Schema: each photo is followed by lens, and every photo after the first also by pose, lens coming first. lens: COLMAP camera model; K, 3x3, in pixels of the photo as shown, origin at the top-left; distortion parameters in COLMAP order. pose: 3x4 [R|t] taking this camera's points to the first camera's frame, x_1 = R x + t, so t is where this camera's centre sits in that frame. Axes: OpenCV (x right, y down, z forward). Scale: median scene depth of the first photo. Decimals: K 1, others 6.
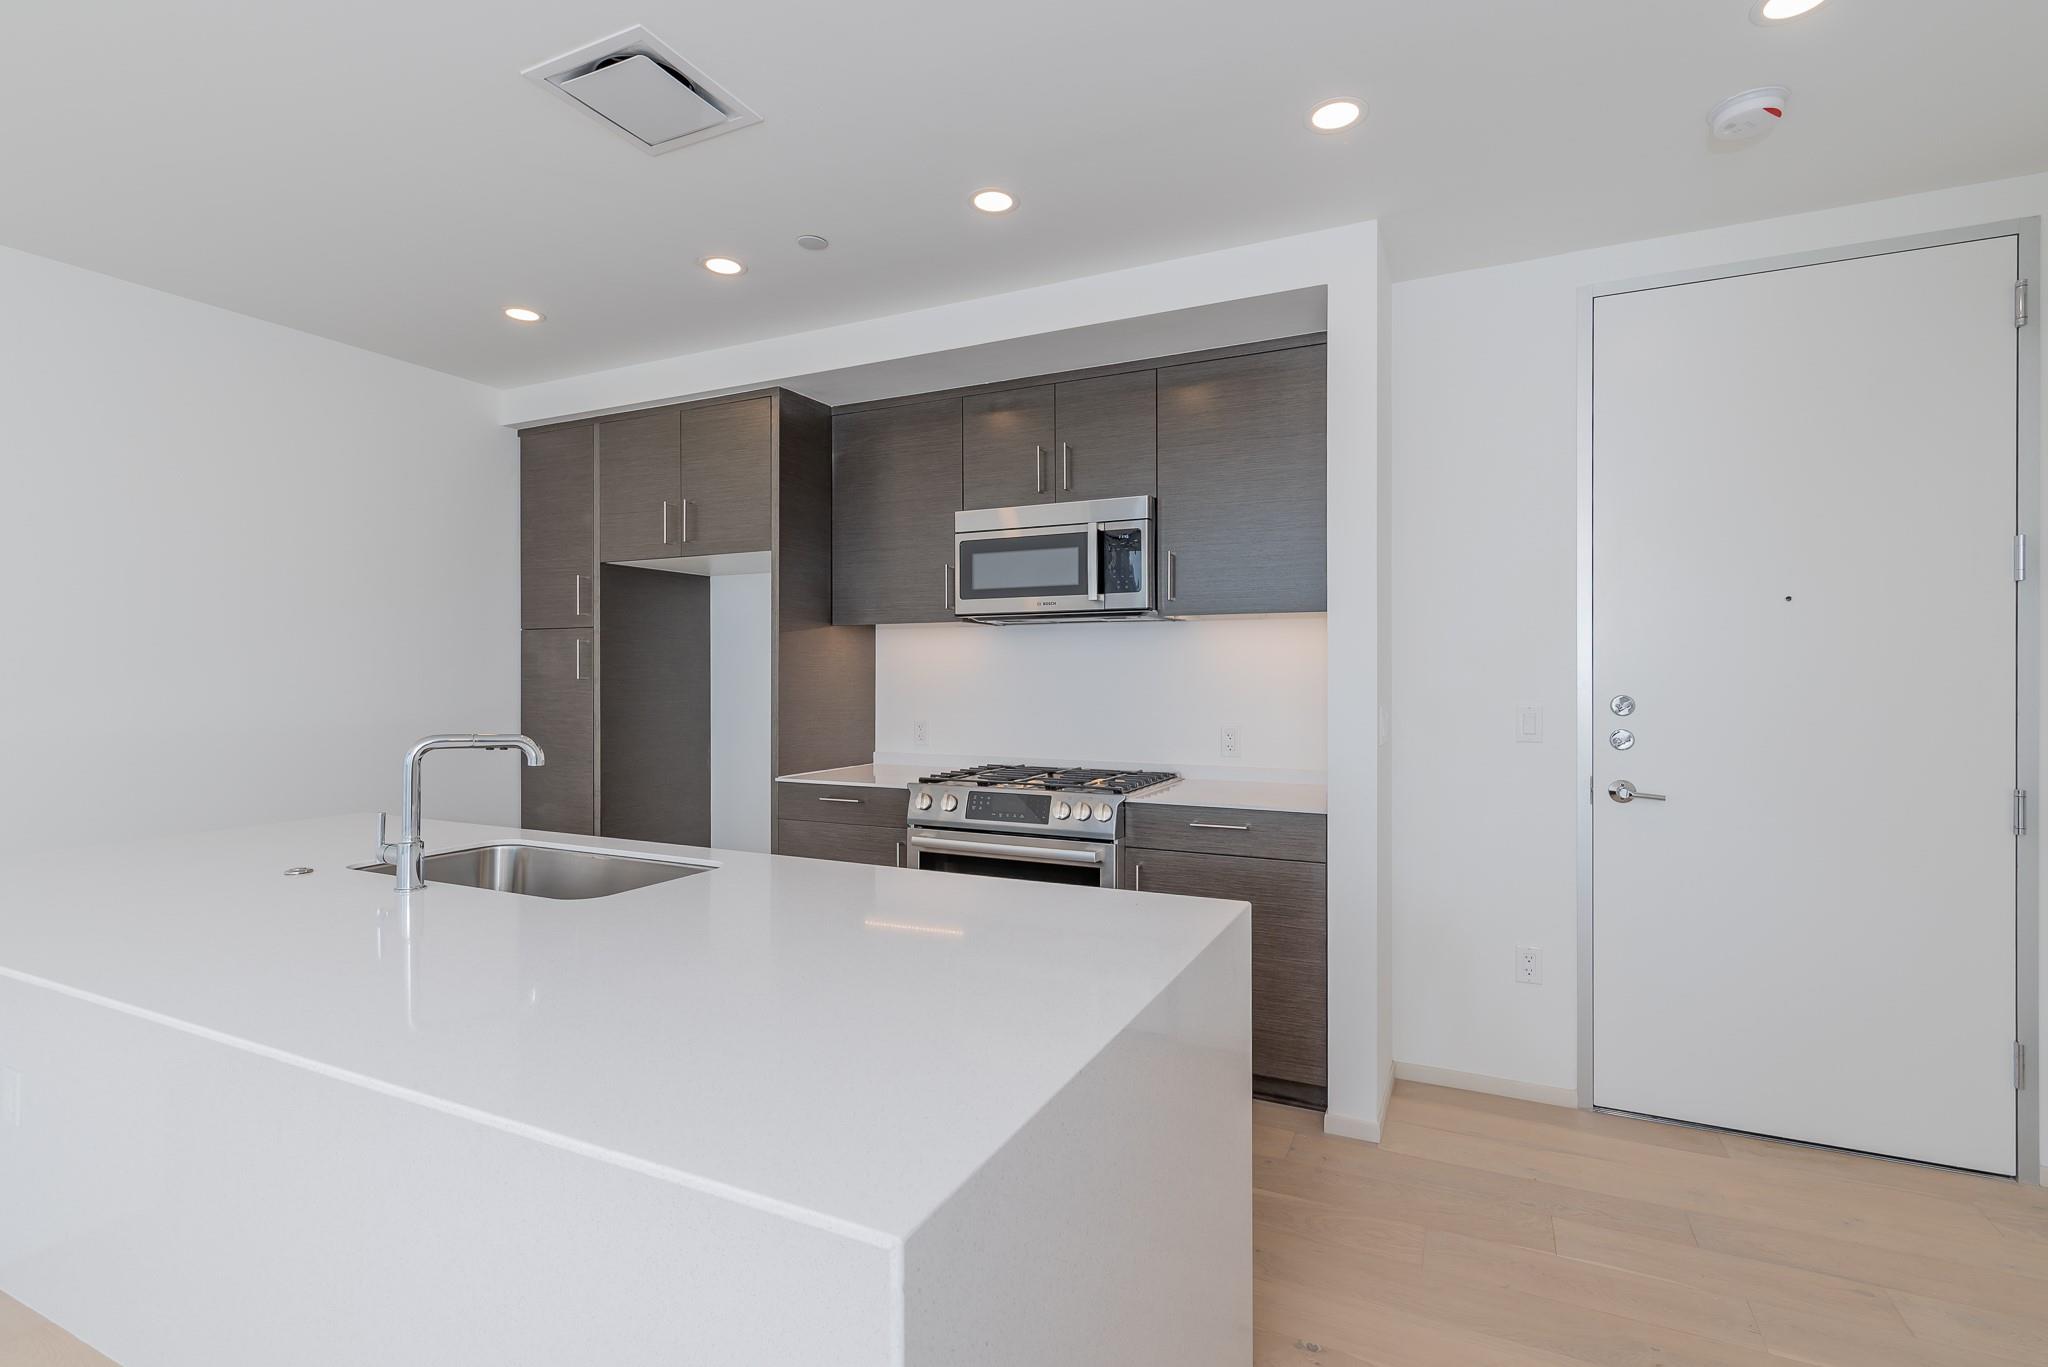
lens RADIAL K [[934.1, 0, 1033.0], [0, 934.1, 680.7], [0, 0, 1]] dist [0.006543, 0.000077]
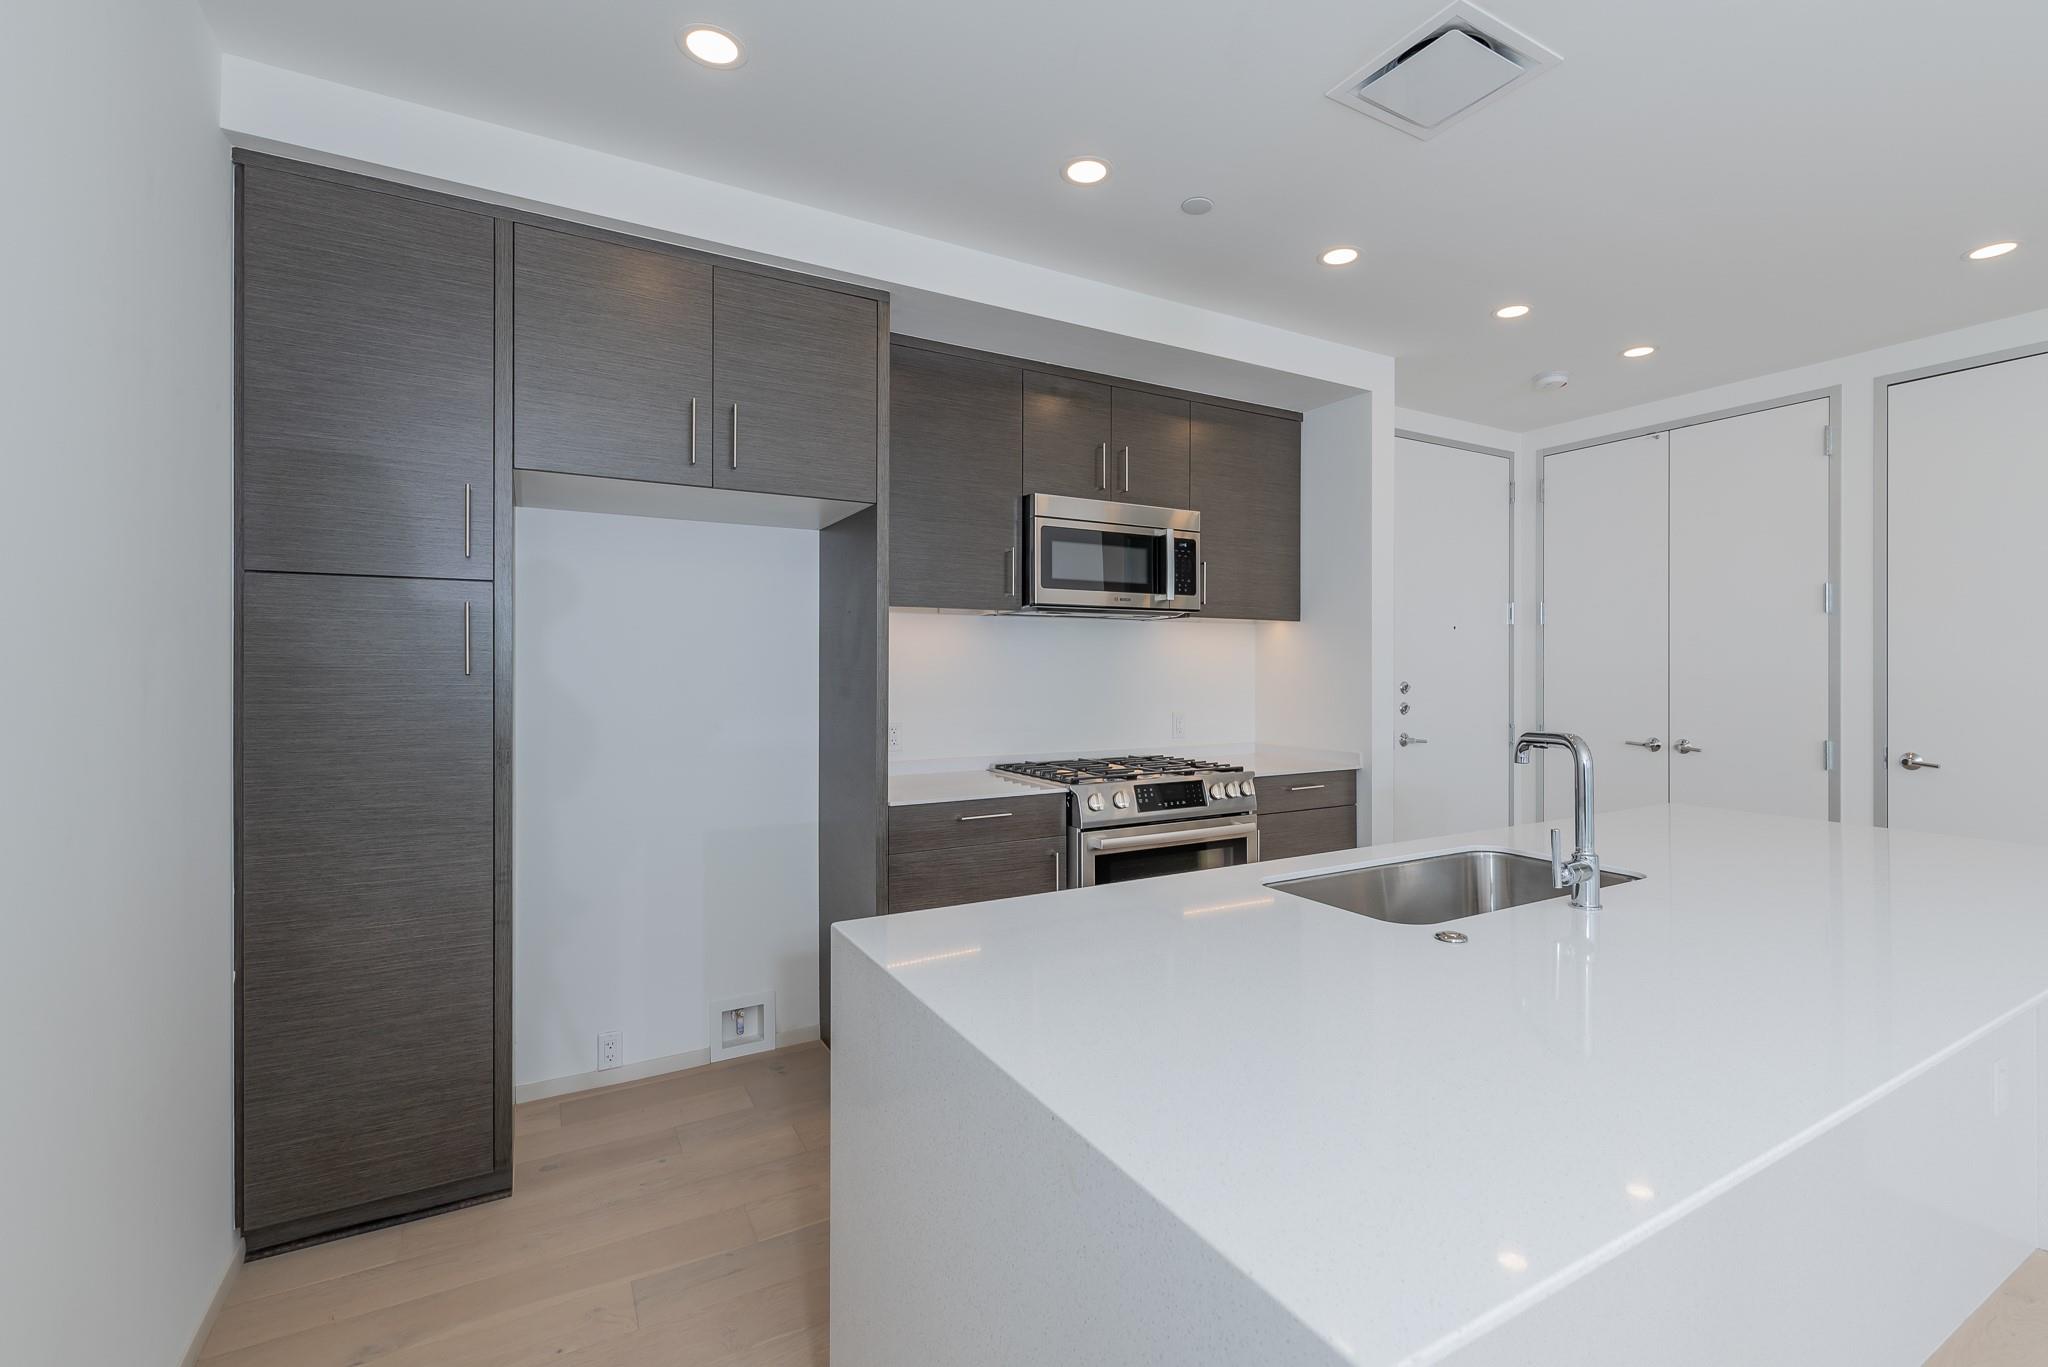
lens RADIAL K [[934.1, 0, 1082.4], [0, 934.1, 673.5], [0, 0, 1]] dist [0.006543, 0.000077]
pose [[0.545060, -0.003933, 0.838388, -0.898718], [0.006192, 0.999981, 0.000666, -0.001535], [-0.838374, 0.004828, 0.545074, 0.487893]]
